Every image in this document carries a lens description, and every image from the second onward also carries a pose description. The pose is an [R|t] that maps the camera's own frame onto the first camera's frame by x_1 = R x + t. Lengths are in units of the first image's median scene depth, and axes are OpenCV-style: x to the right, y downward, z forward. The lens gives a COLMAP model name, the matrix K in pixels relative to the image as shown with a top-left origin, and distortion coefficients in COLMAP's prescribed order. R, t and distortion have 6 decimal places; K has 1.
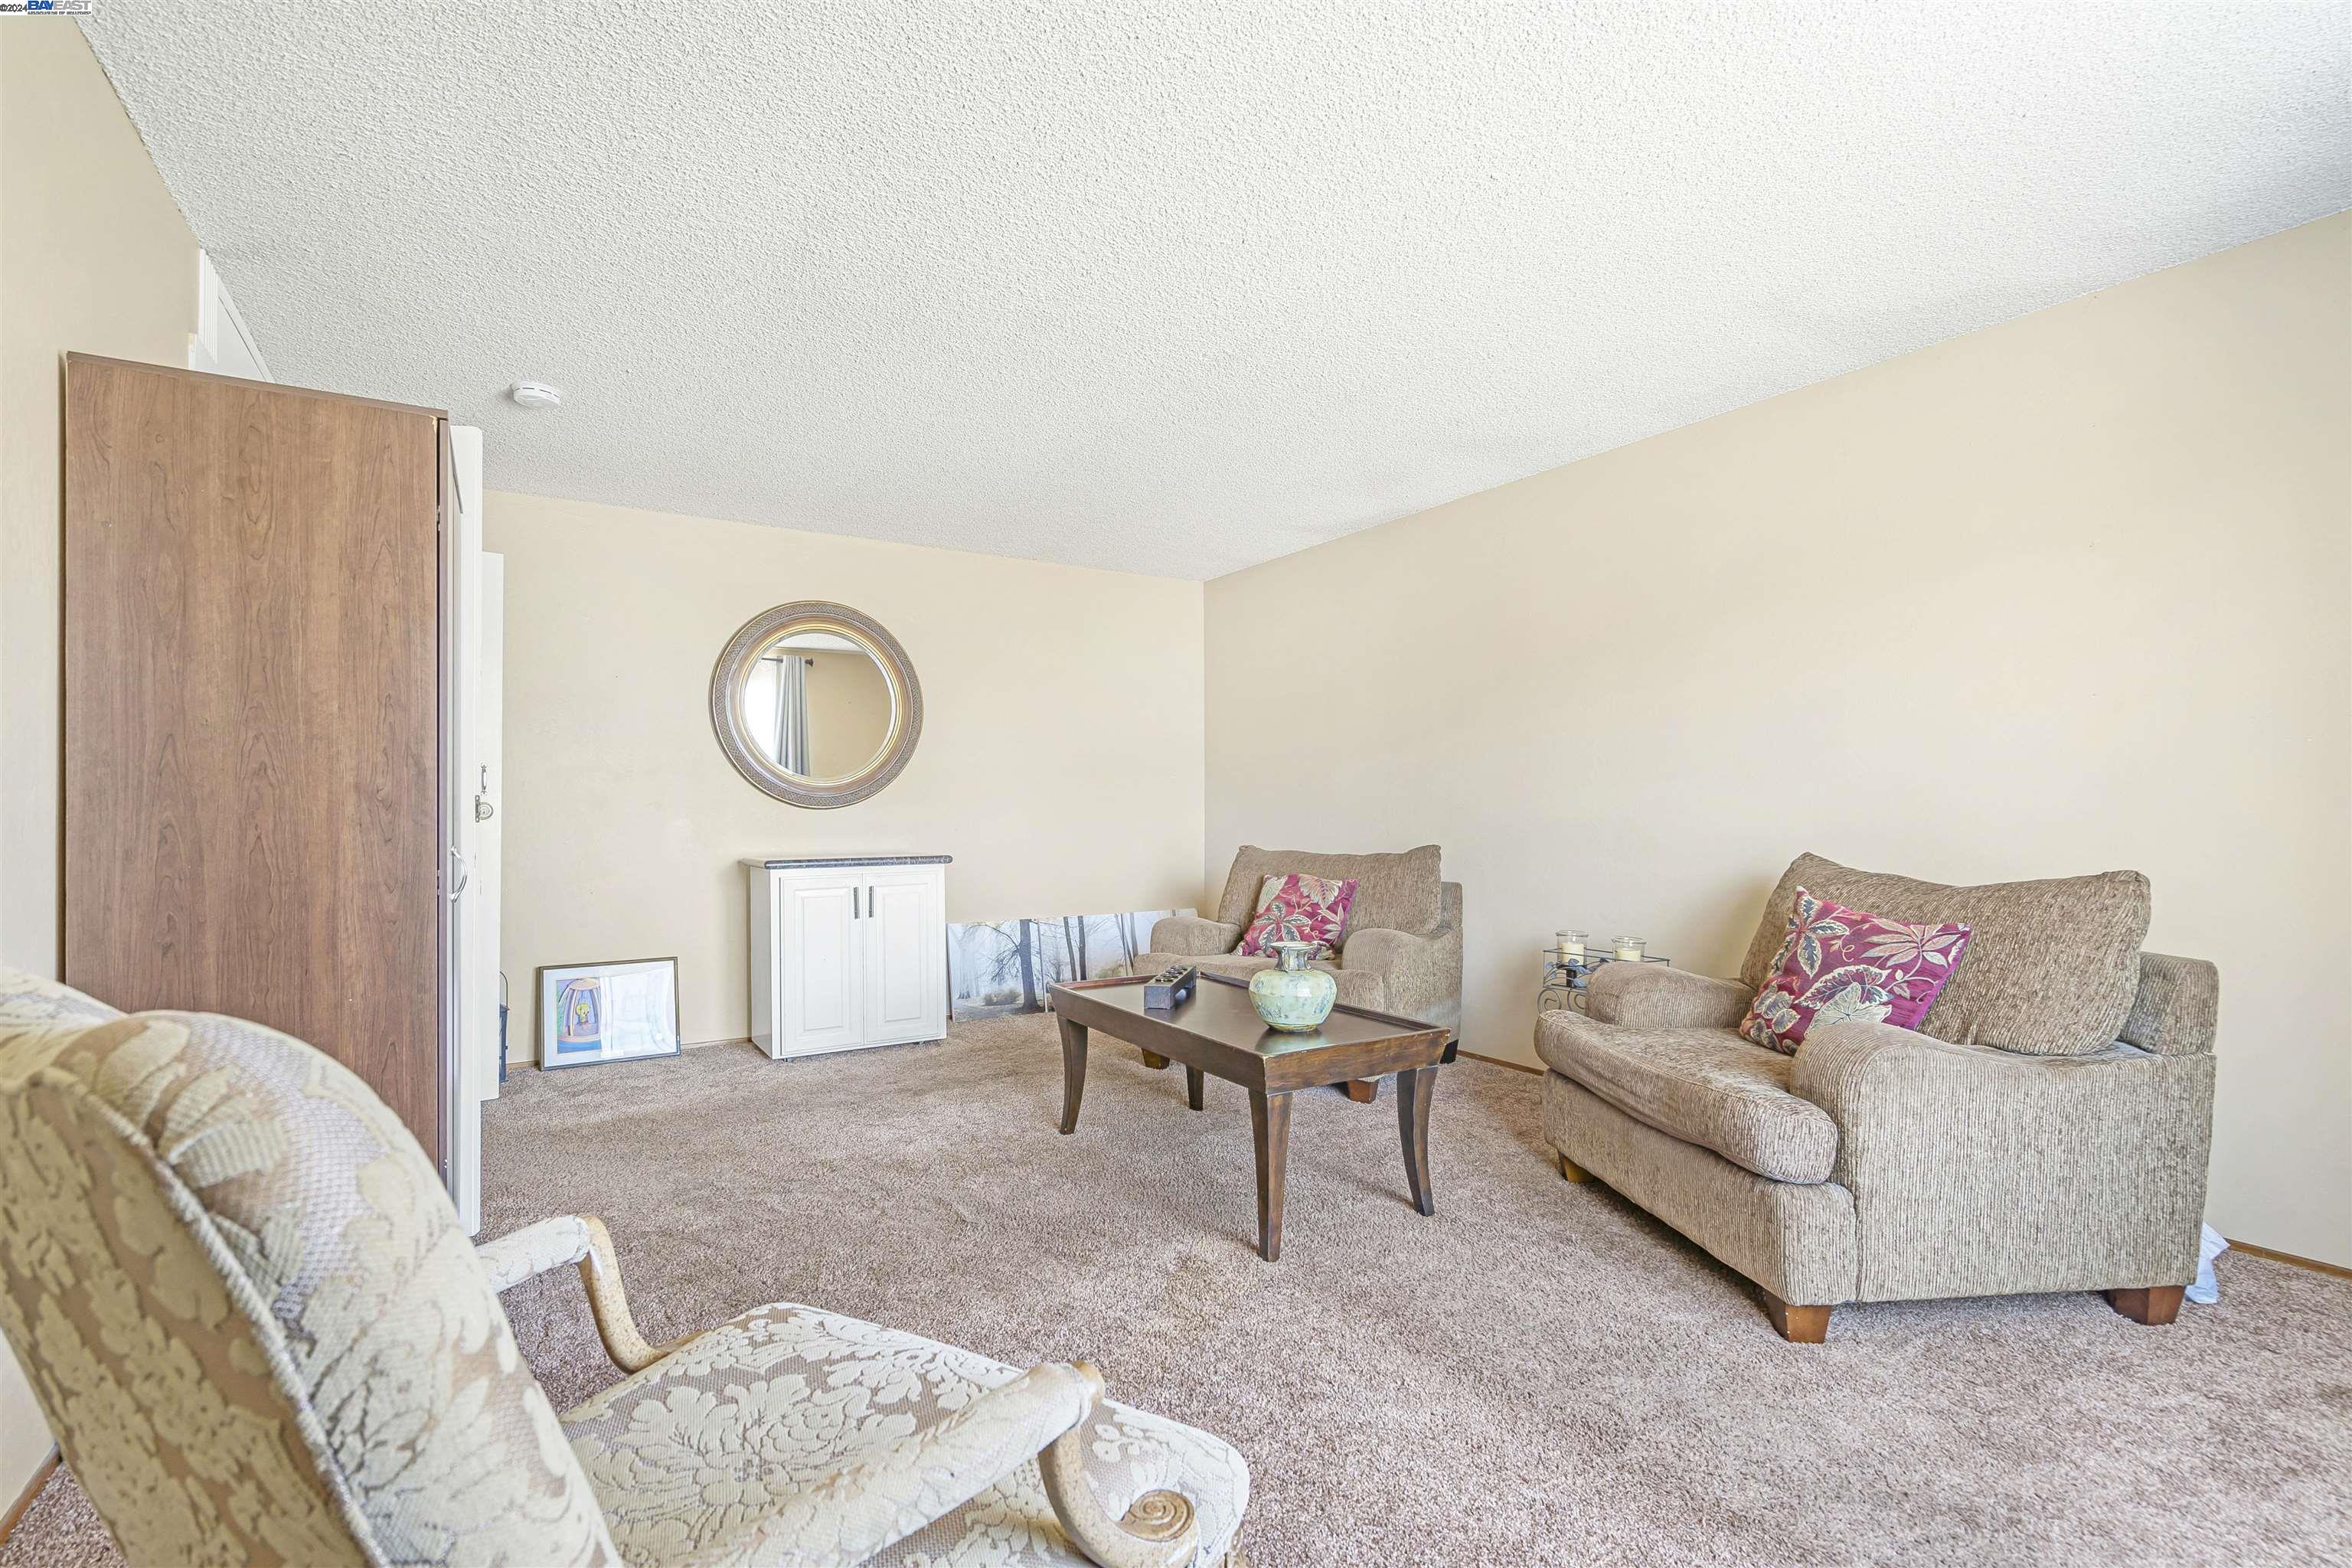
lens RADIAL K [[1086.9, 0, 1177.2], [0, 1086.9, 796.1], [0, 0, 1]] dist [0.000946, 0.001080]
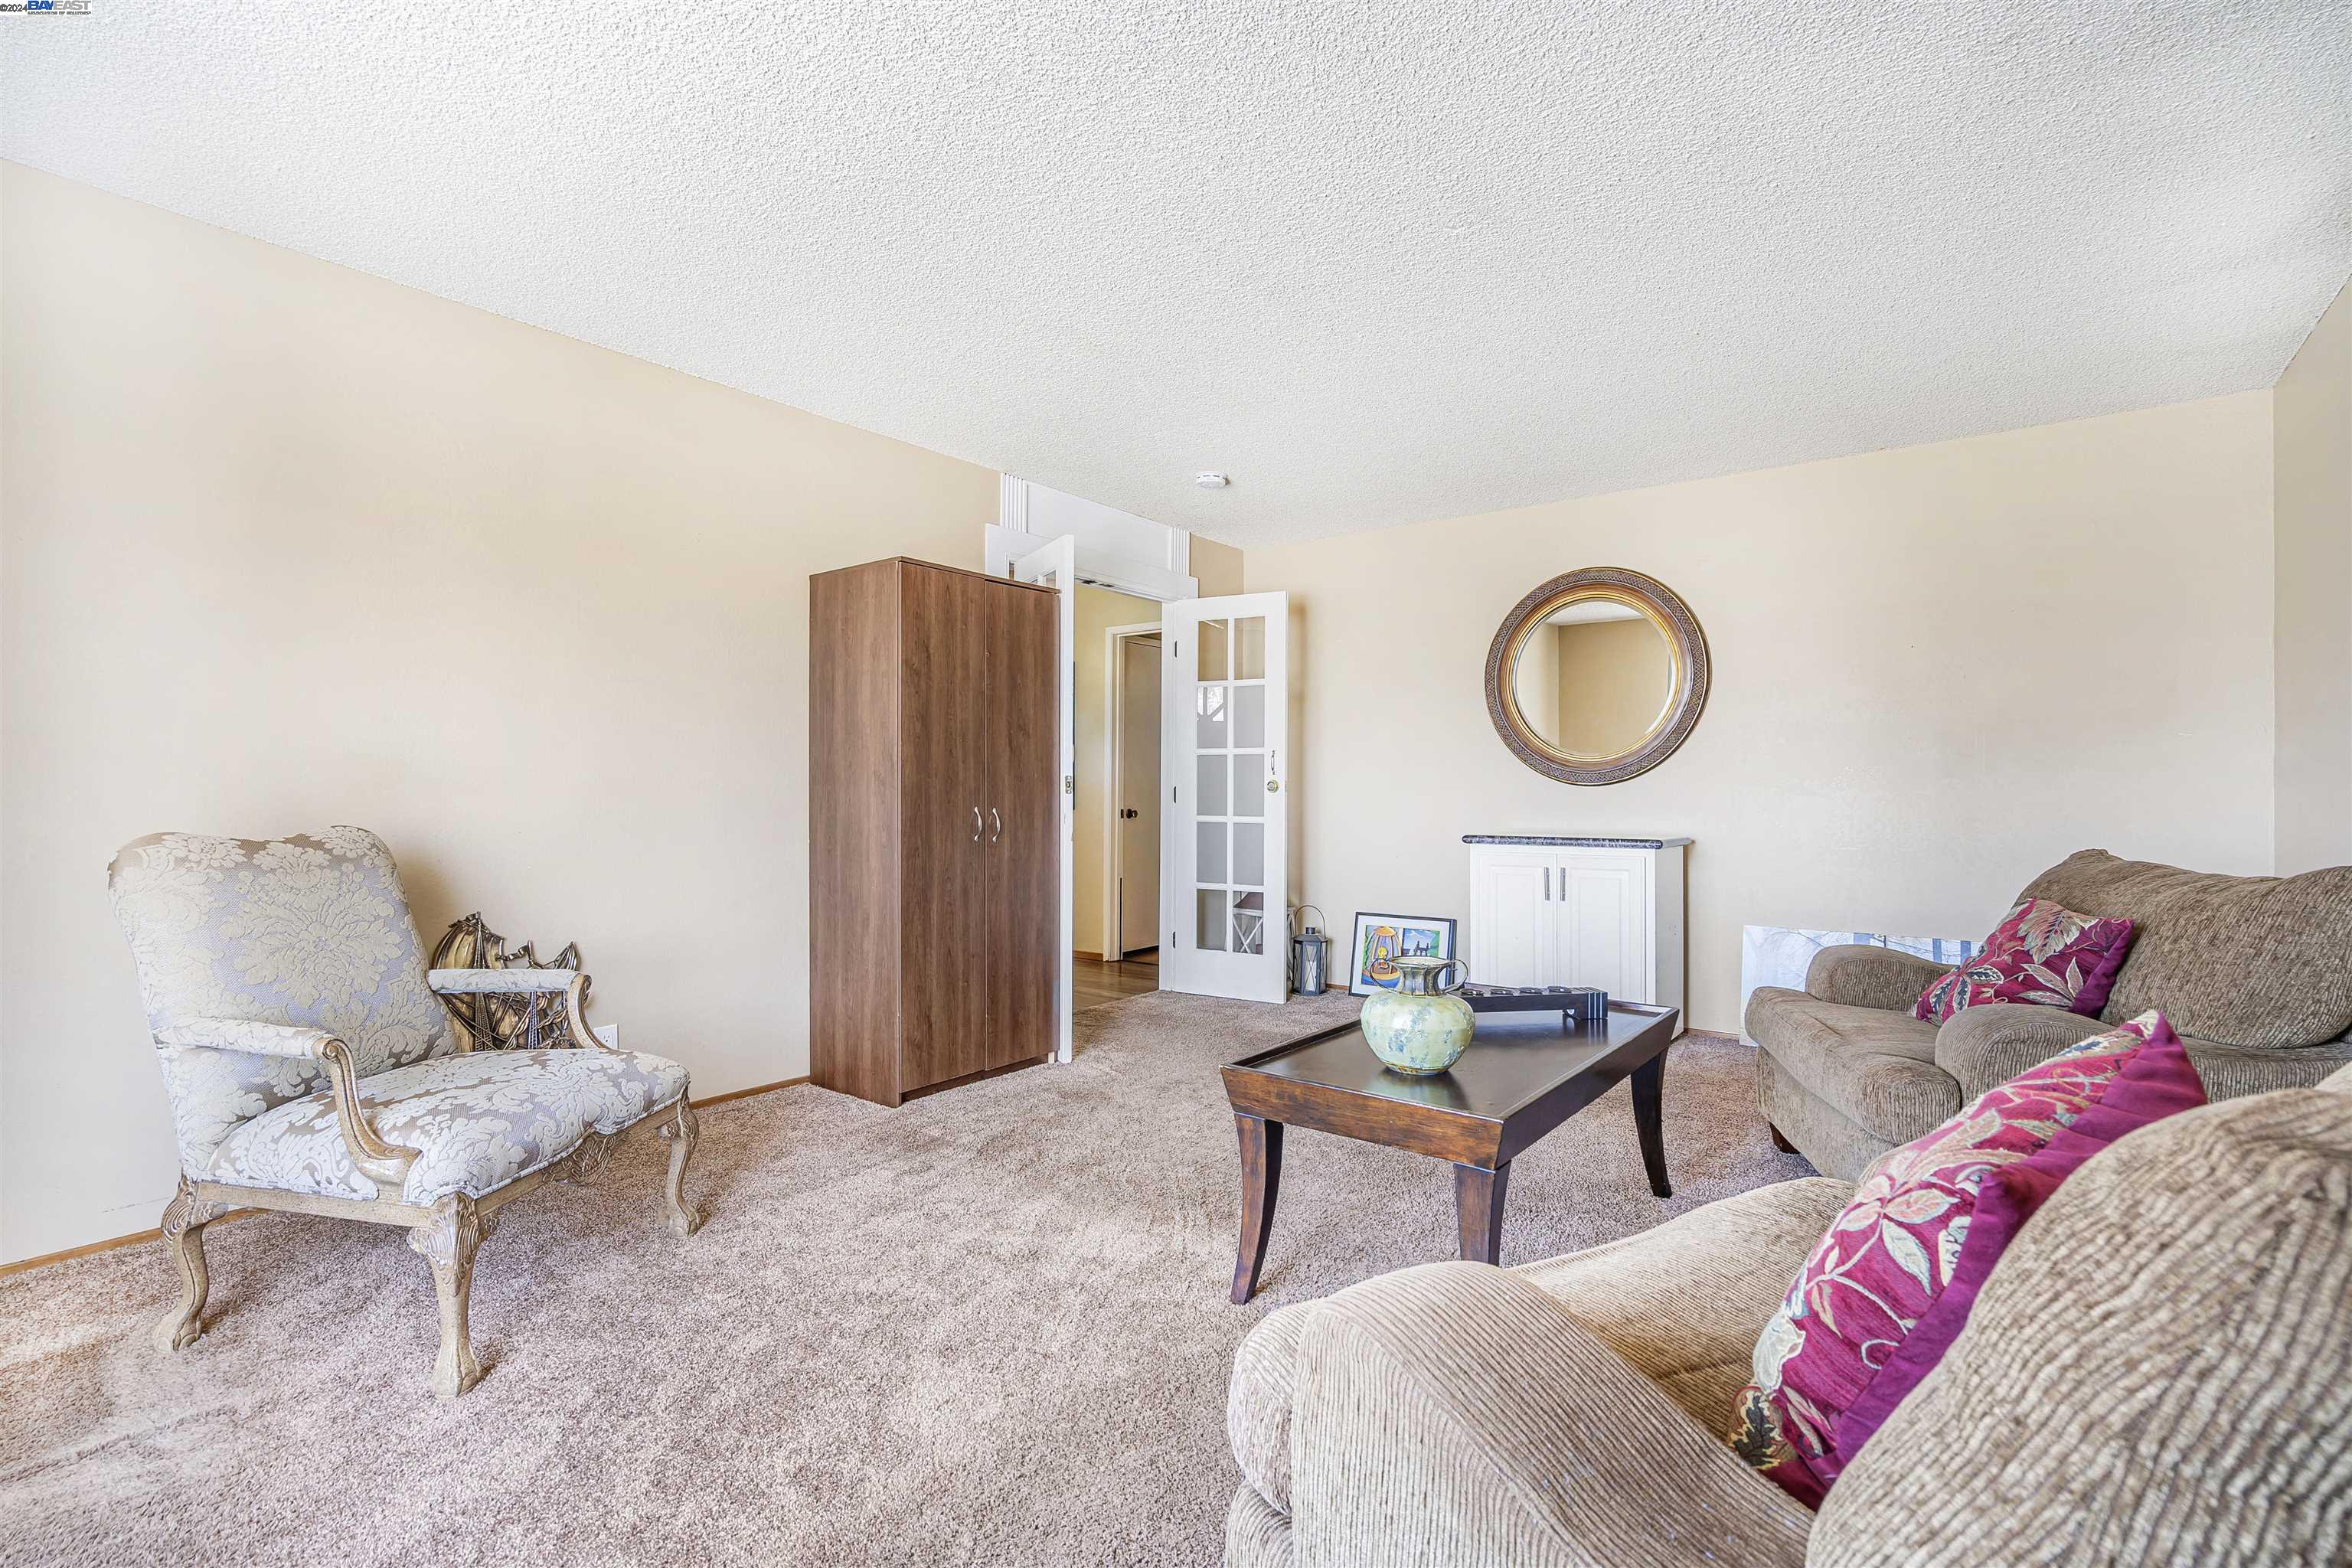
lens RADIAL K [[1086.9, 0, 1180.8], [0, 1086.9, 783.4], [0, 0, 1]] dist [0.000946, 0.001080]
pose [[0.360959, 0.001667, -0.932580, 0.498092], [0.007572, 0.999960, 0.004718, 0.003032], [0.932551, -0.008765, 0.360933, 0.366105]]
